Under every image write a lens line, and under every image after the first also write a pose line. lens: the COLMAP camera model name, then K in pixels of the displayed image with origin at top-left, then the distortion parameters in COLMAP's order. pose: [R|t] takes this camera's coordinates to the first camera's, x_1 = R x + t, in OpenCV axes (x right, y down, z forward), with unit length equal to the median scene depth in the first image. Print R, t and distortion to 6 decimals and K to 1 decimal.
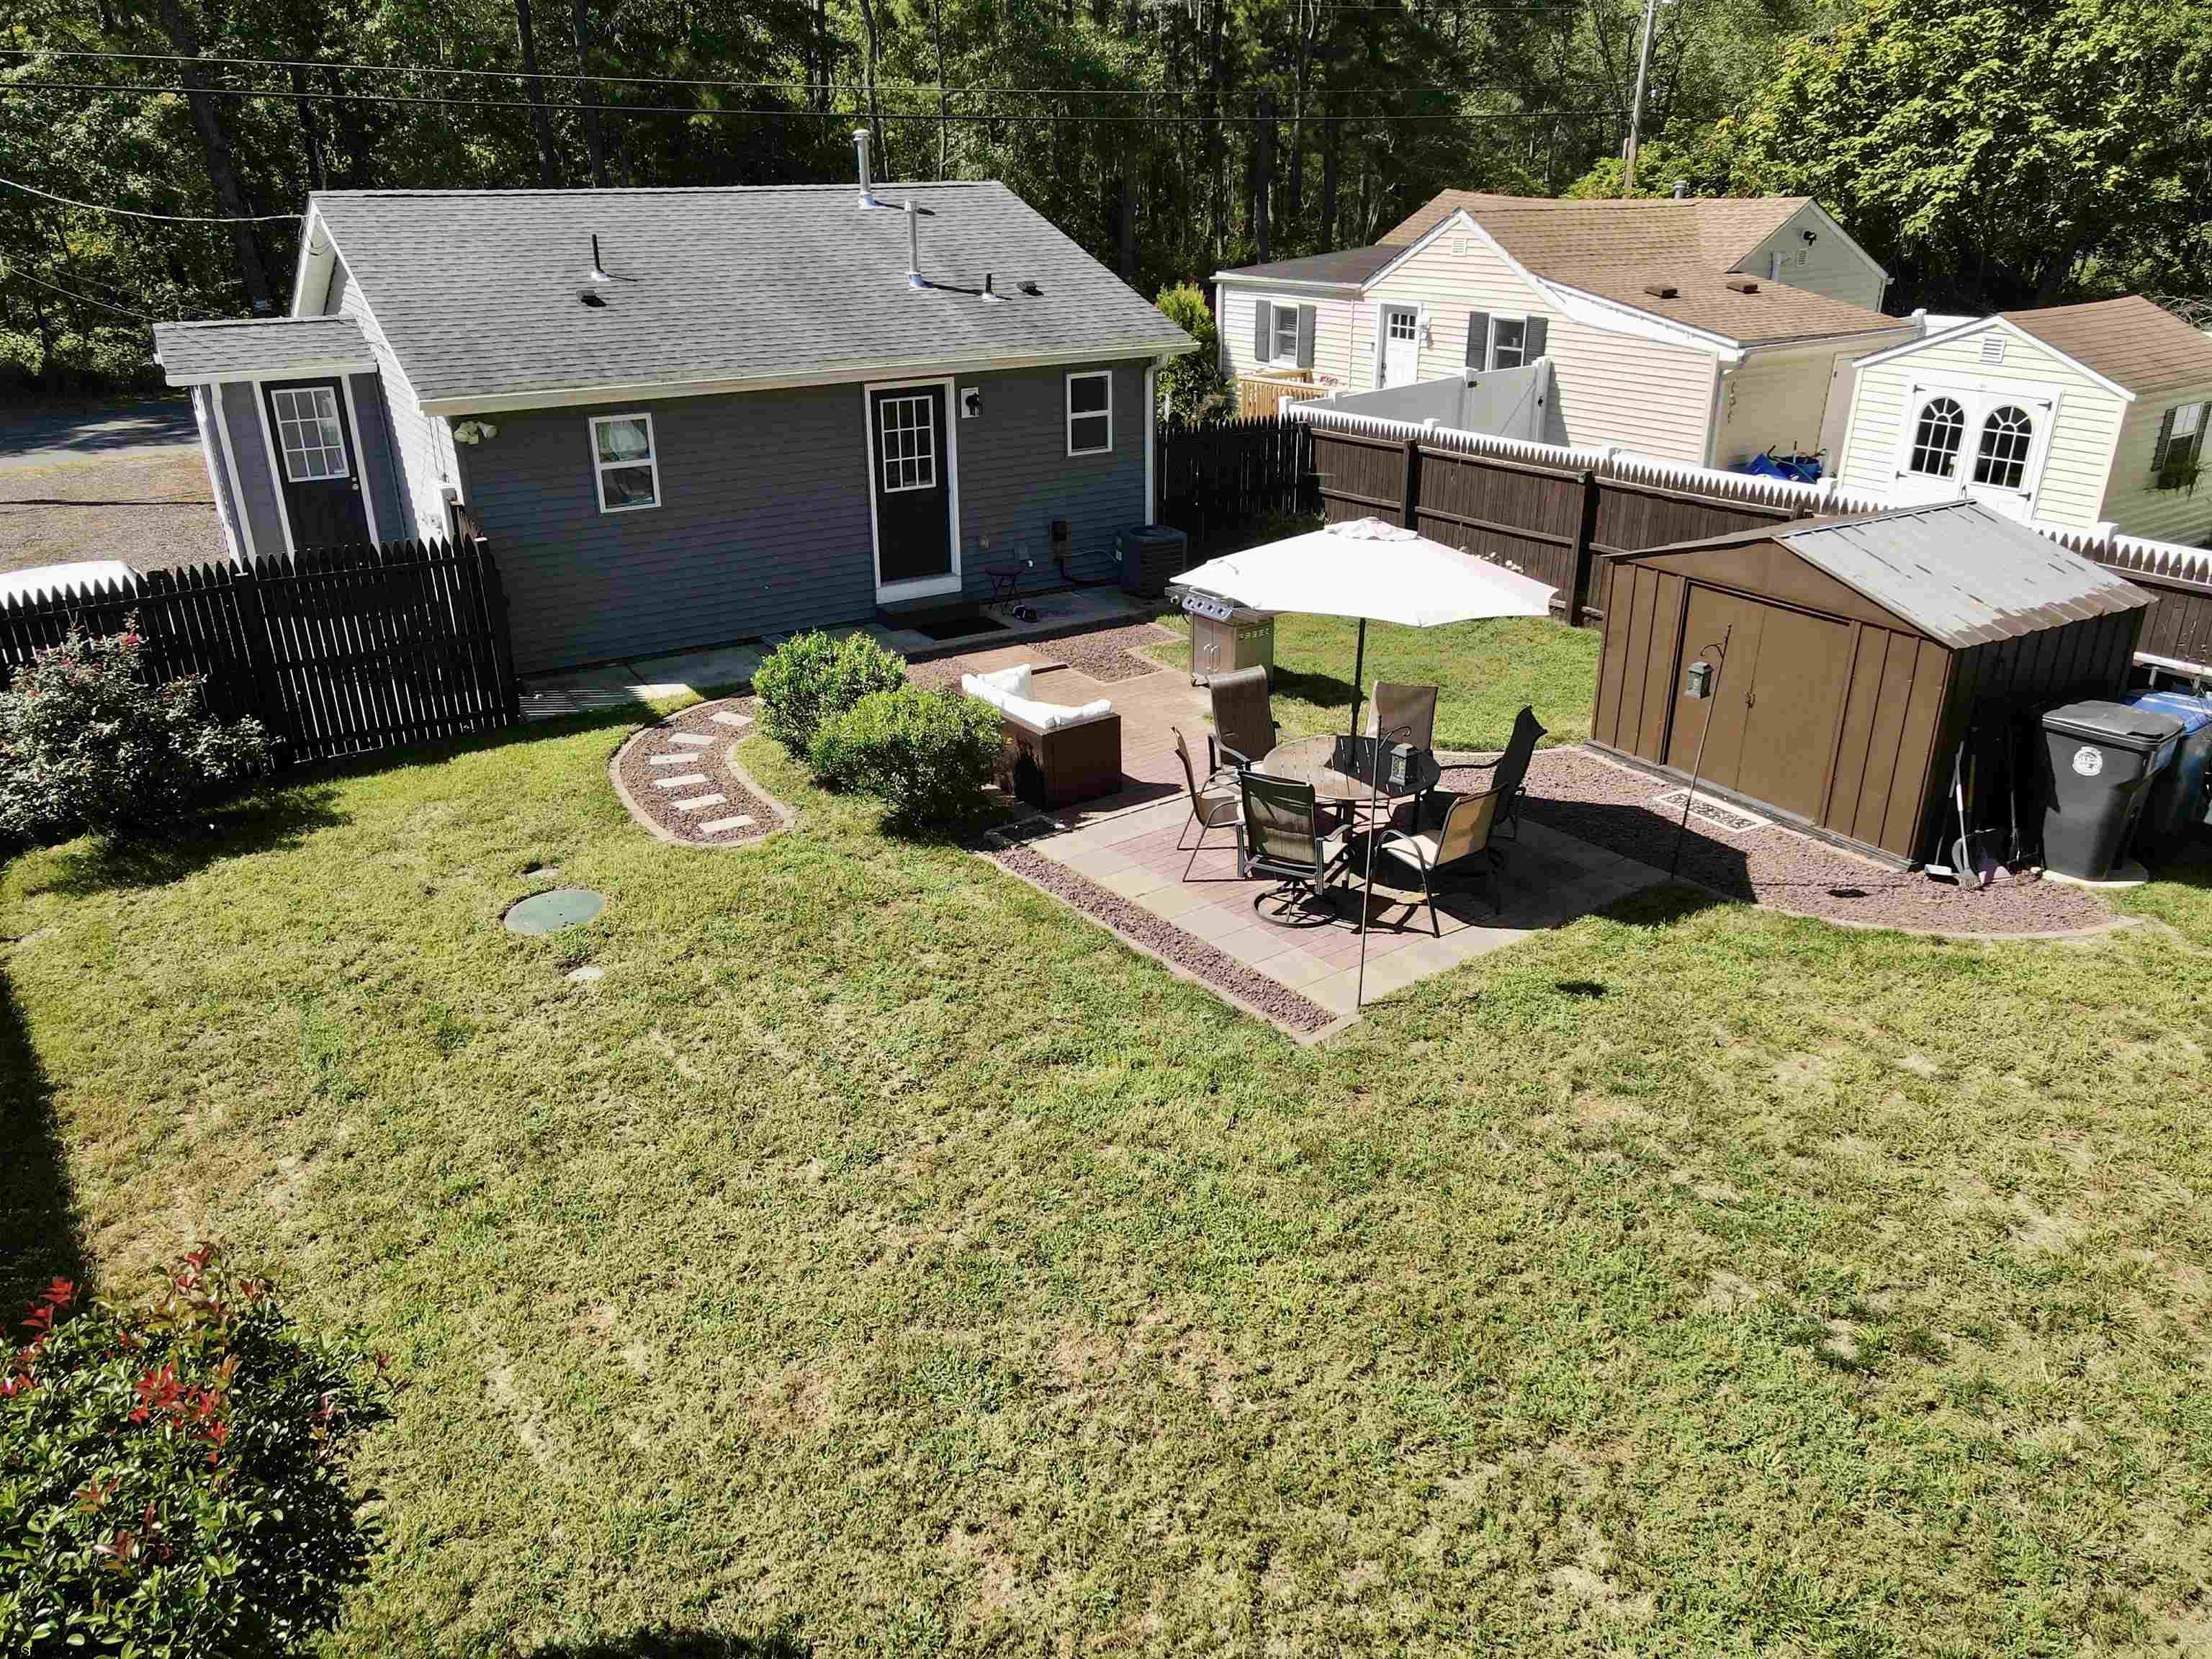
lens RADIAL K [[1594.1, 0, 1107.9], [0, 1594.1, 836.5], [0, 0, 1]] dist [0.020556, -0.006050]
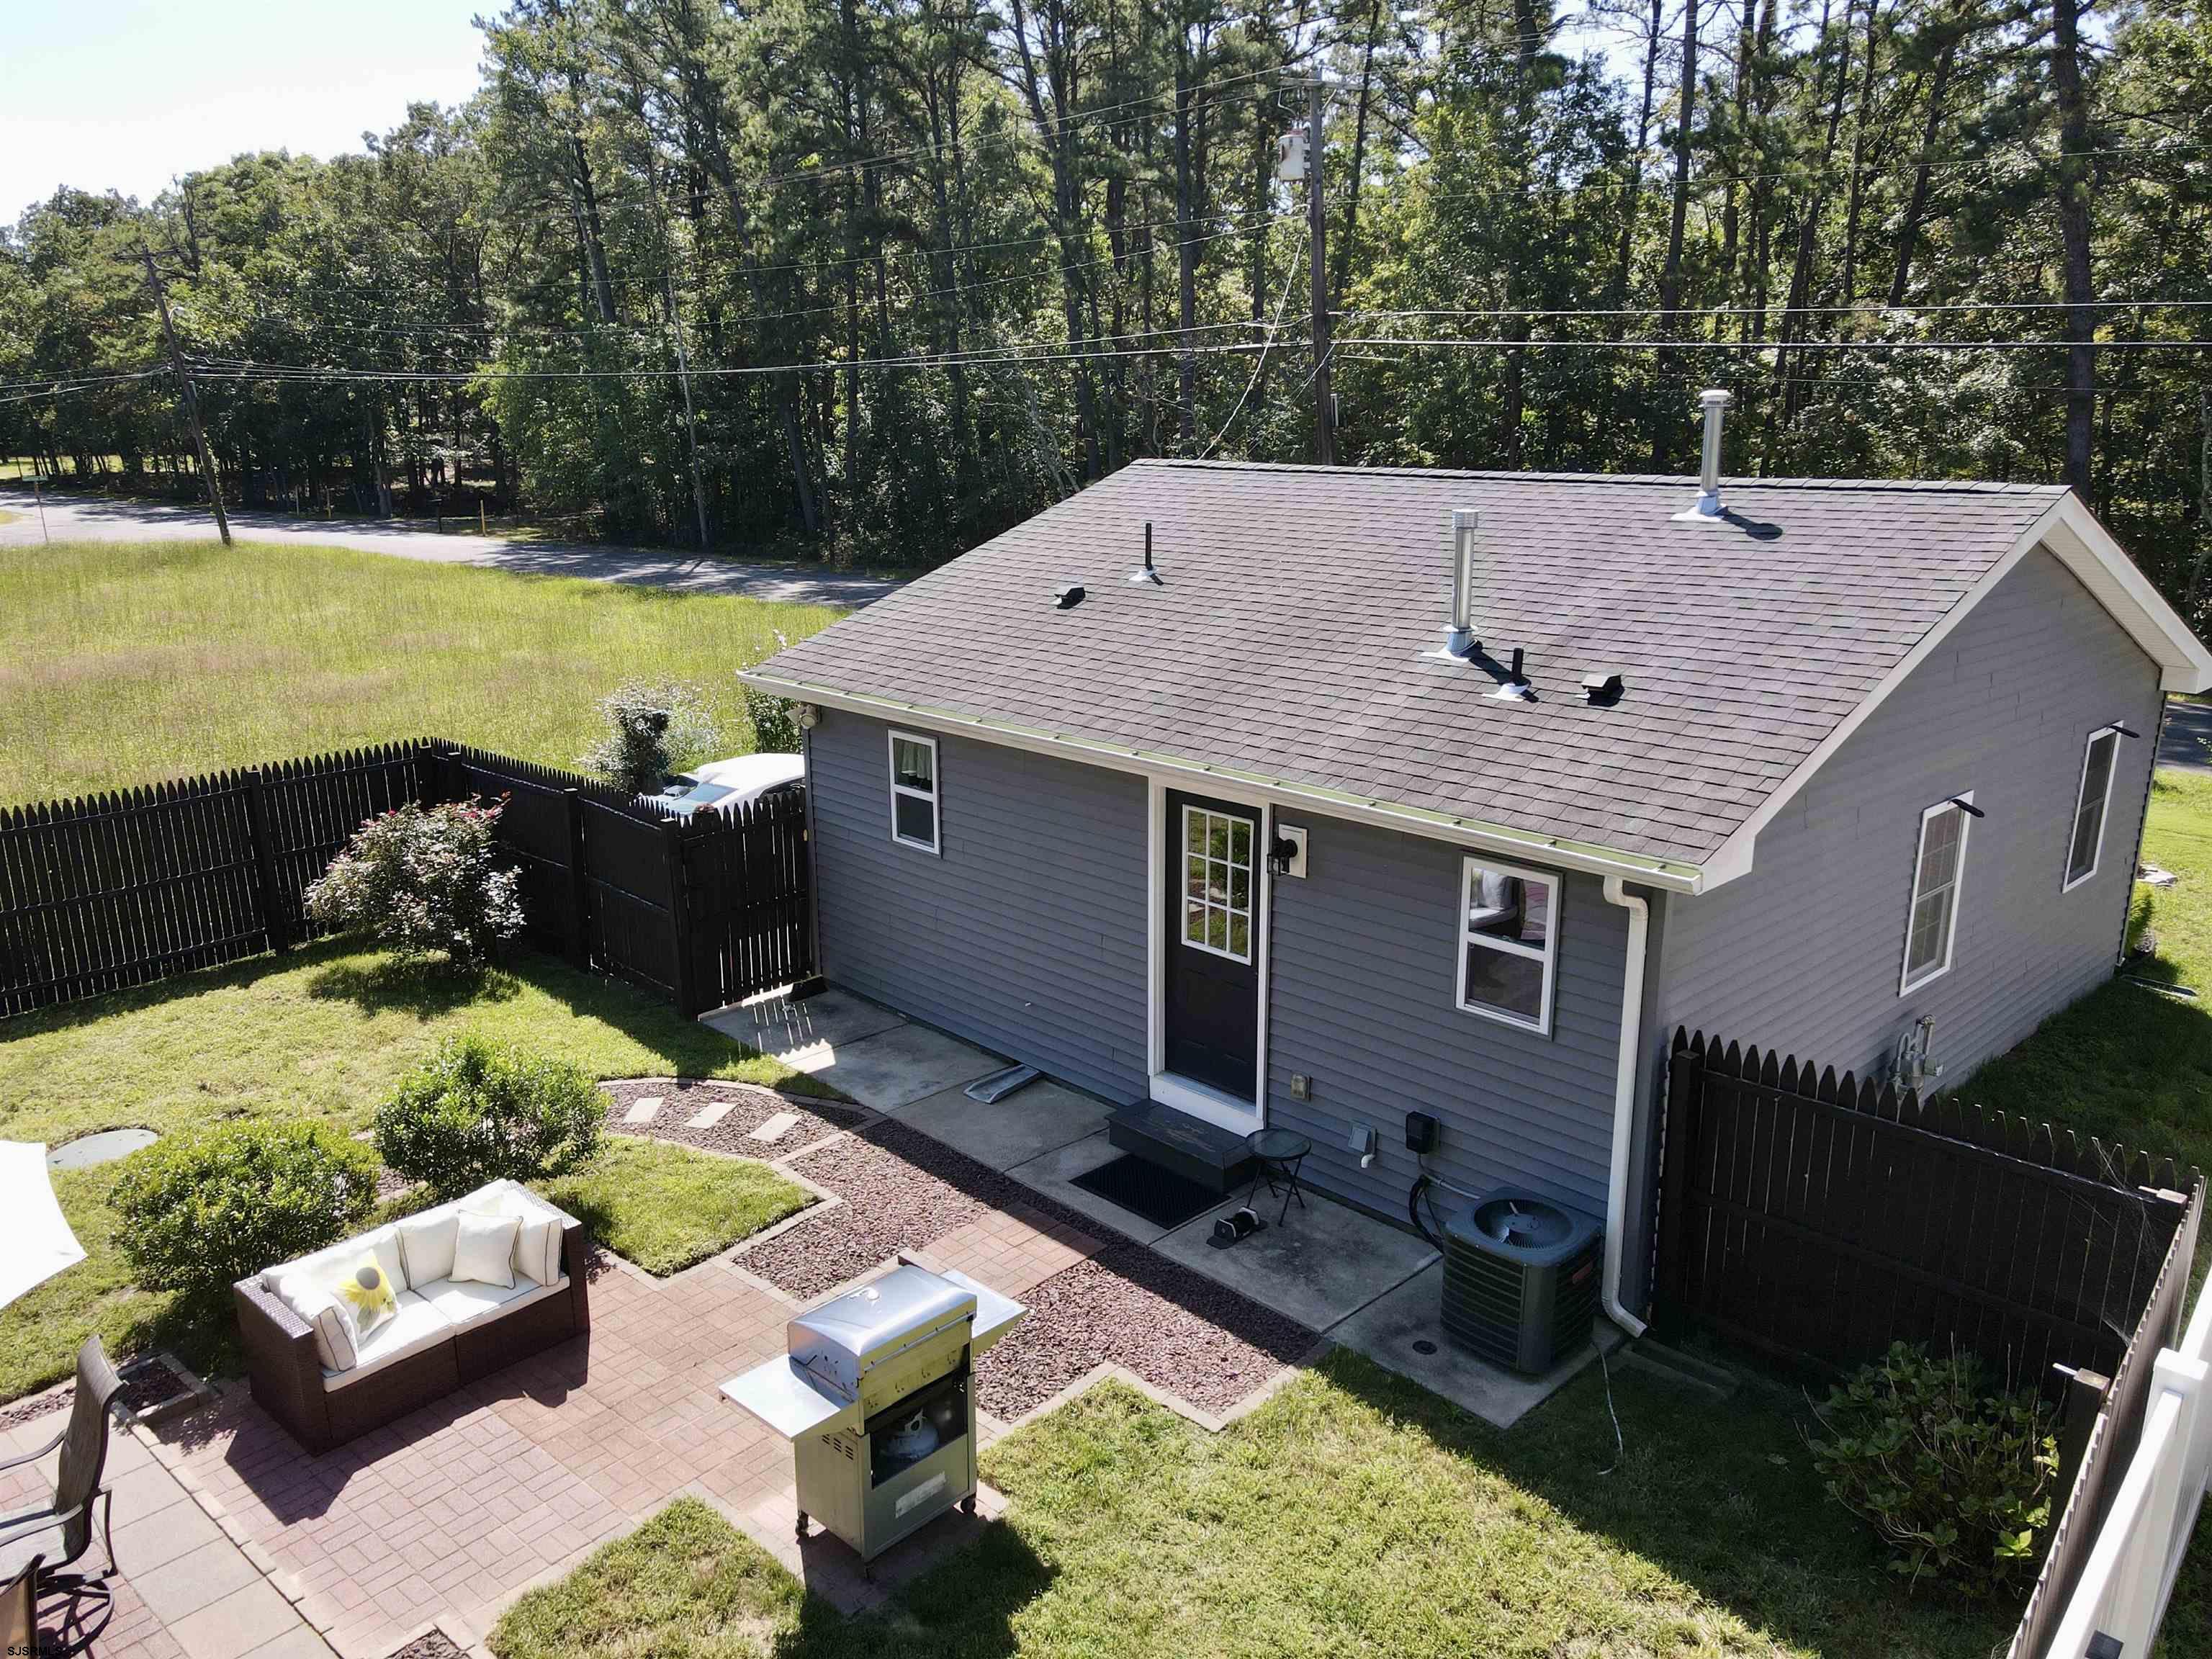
lens RADIAL K [[1594.1, 0, 1111.7], [0, 1594.1, 837.0], [0, 0, 1]] dist [0.020556, -0.006050]
pose [[0.190552, 0.253429, -0.948400, 0.410714], [-0.381828, 0.909162, 0.166228, -0.323000], [0.904377, 0.330451, 0.270009, 0.734515]]
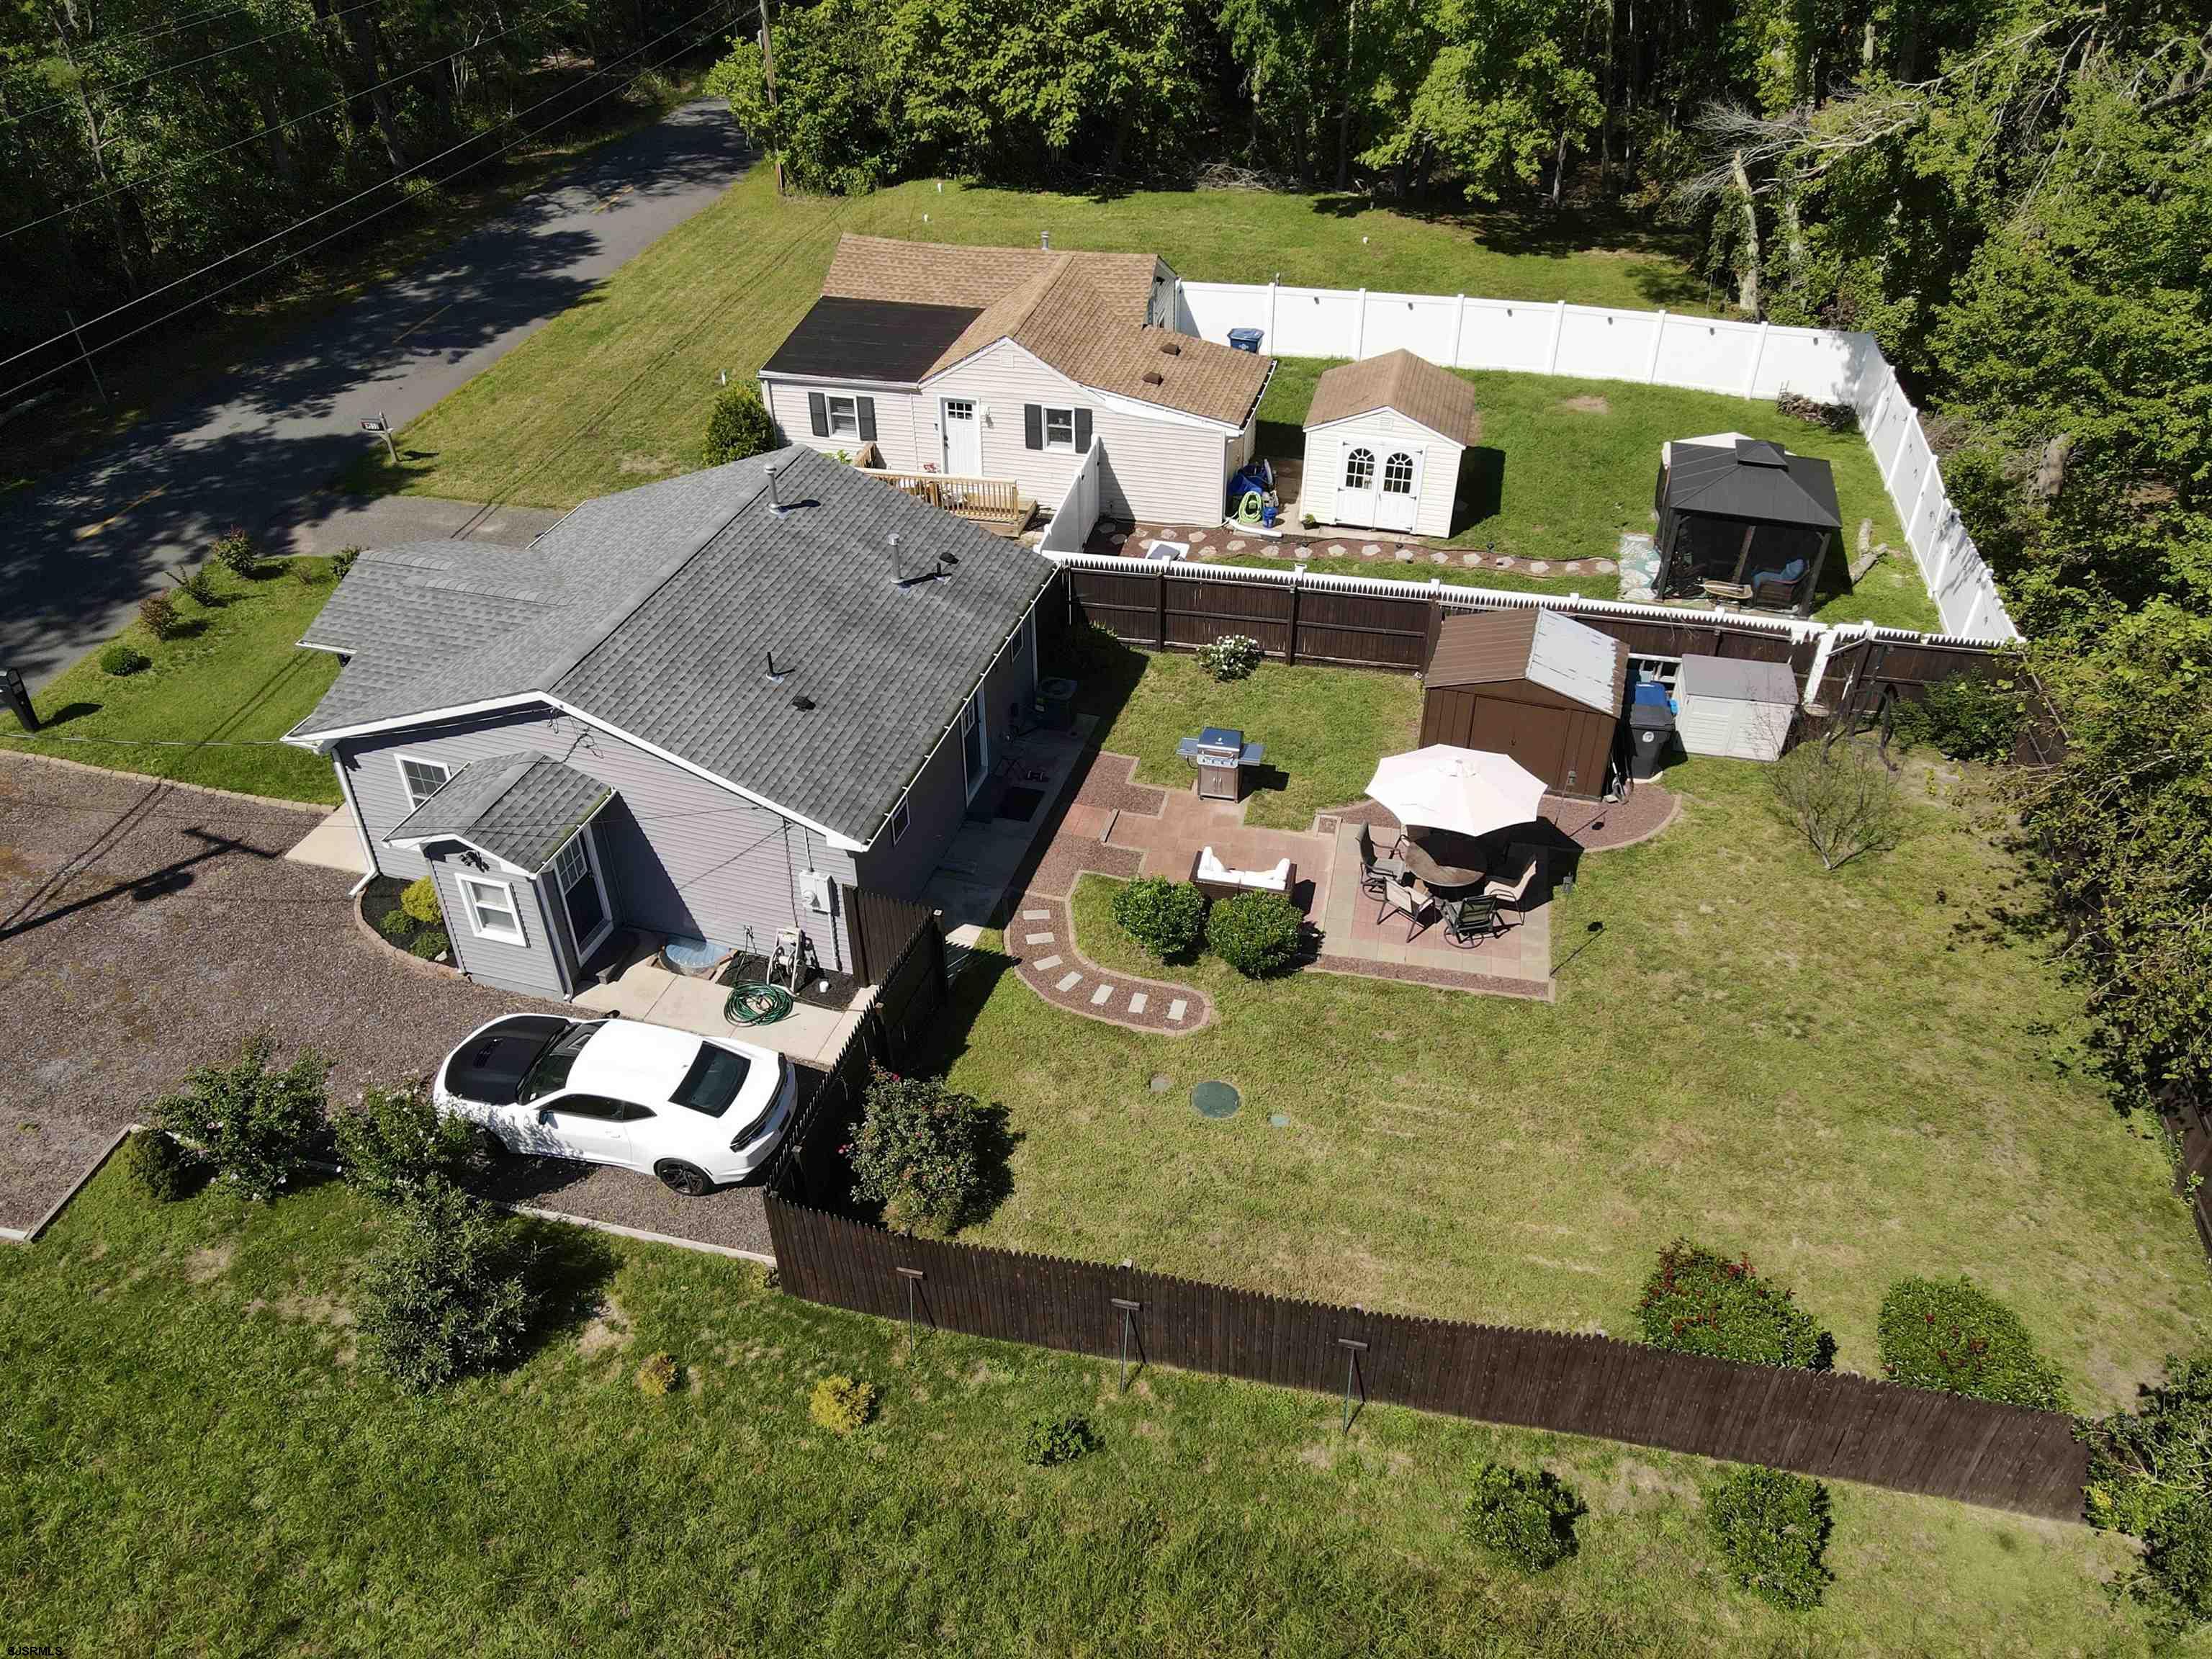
lens RADIAL K [[1594.1, 0, 1097.3], [0, 1594.1, 821.3], [0, 0, 1]] dist [0.020556, -0.006050]
pose [[0.754812, -0.391464, 0.526322, -0.792890], [0.261834, 0.915509, 0.305428, -0.525647], [-0.601417, -0.092731, 0.793536, -0.248301]]
